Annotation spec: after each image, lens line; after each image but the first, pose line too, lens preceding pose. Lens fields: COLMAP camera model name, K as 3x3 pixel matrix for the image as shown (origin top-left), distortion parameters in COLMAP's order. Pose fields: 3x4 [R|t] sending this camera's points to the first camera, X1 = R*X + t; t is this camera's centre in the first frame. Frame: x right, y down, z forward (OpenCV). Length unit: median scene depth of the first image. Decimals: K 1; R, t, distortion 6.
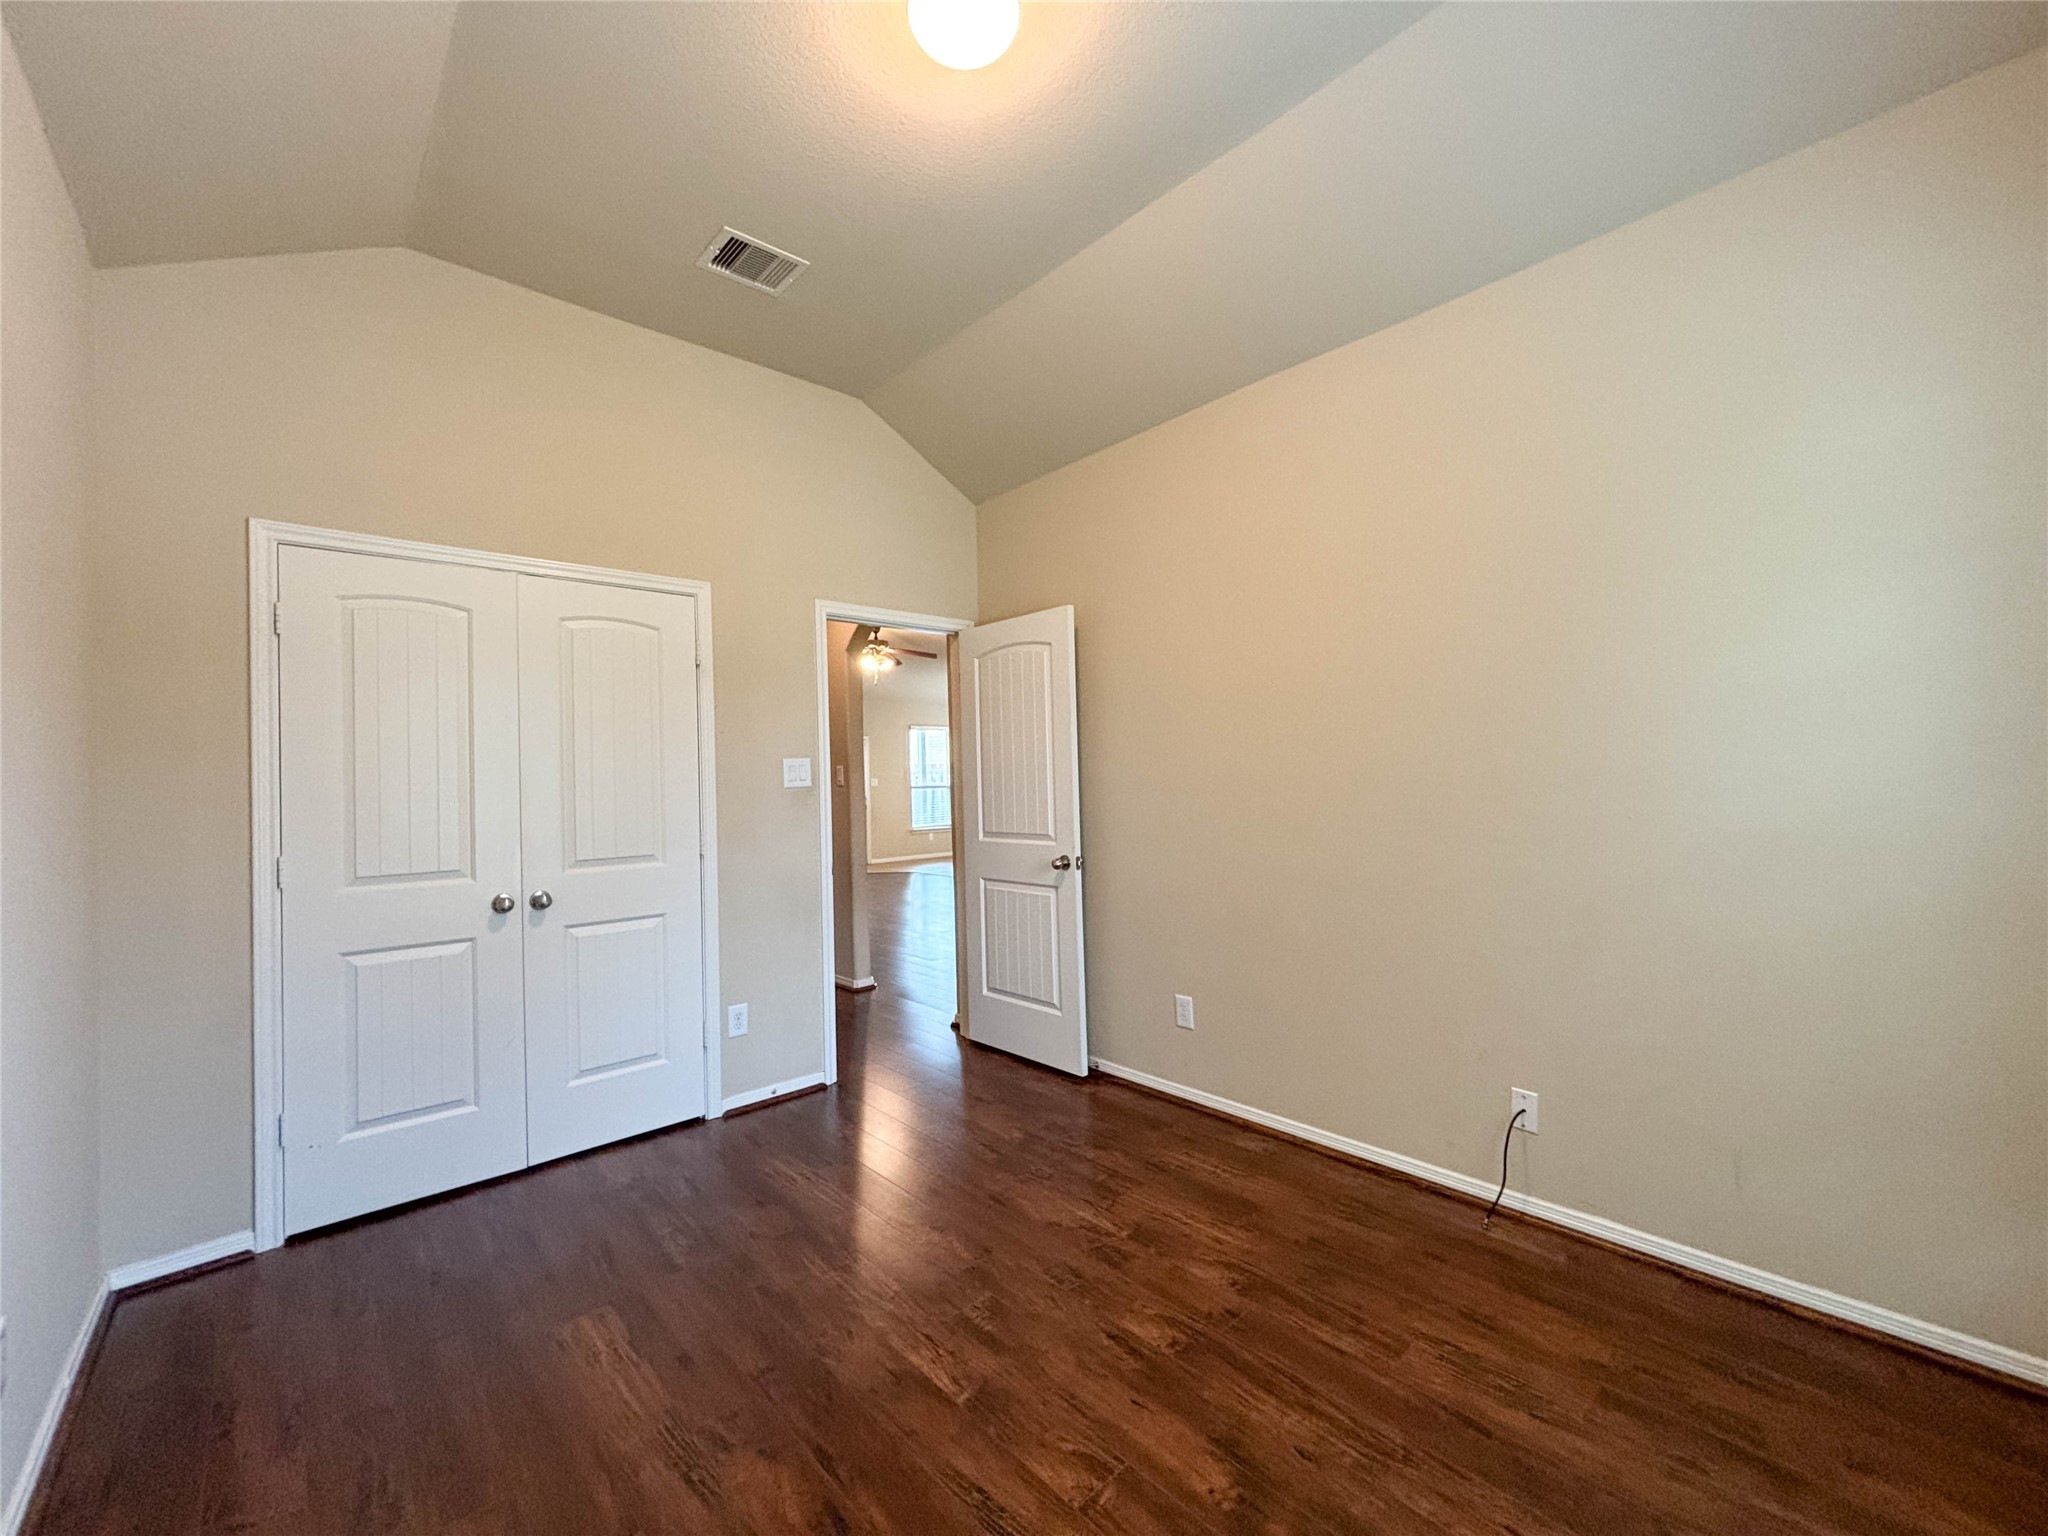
lens RADIAL K [[823.1, 0, 1021.8], [0, 823.1, 767.3], [0, 0, 1]] dist [0.009126, 0.000507]
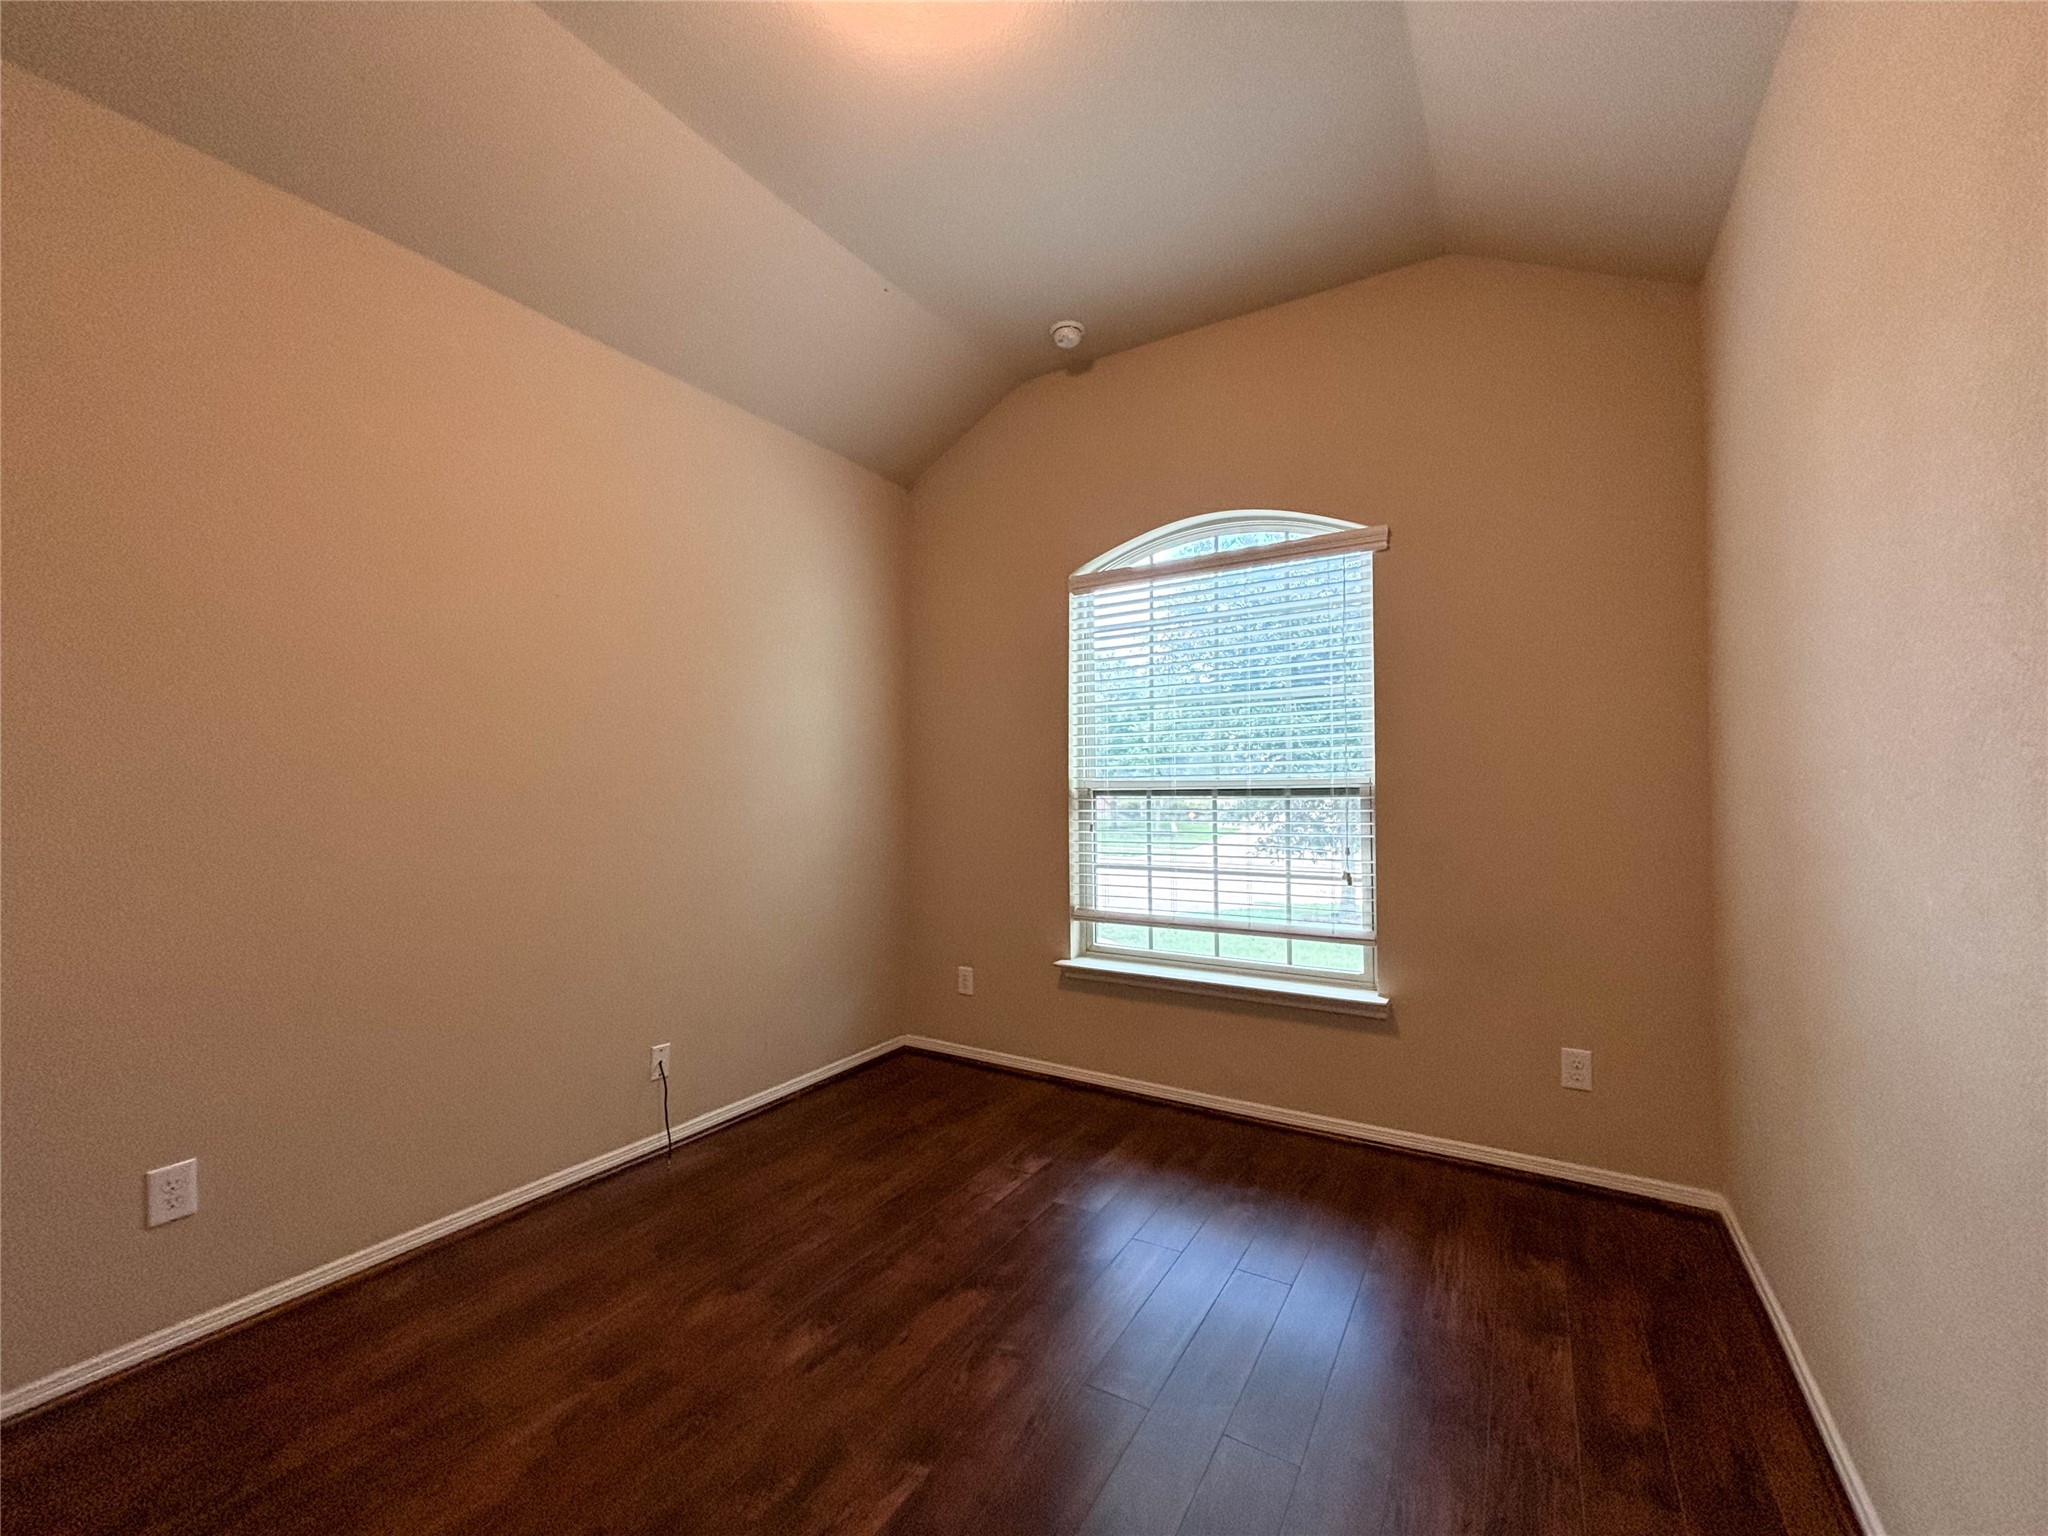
lens RADIAL K [[823.1, 0, 1020.6], [0, 823.1, 777.2], [0, 0, 1]] dist [0.009126, 0.000507]
pose [[-0.287515, 0.043643, 0.956781, -0.824476], [-0.011336, 0.998736, -0.048963, 0.062954], [-0.957709, -0.024924, -0.286657, 0.991884]]
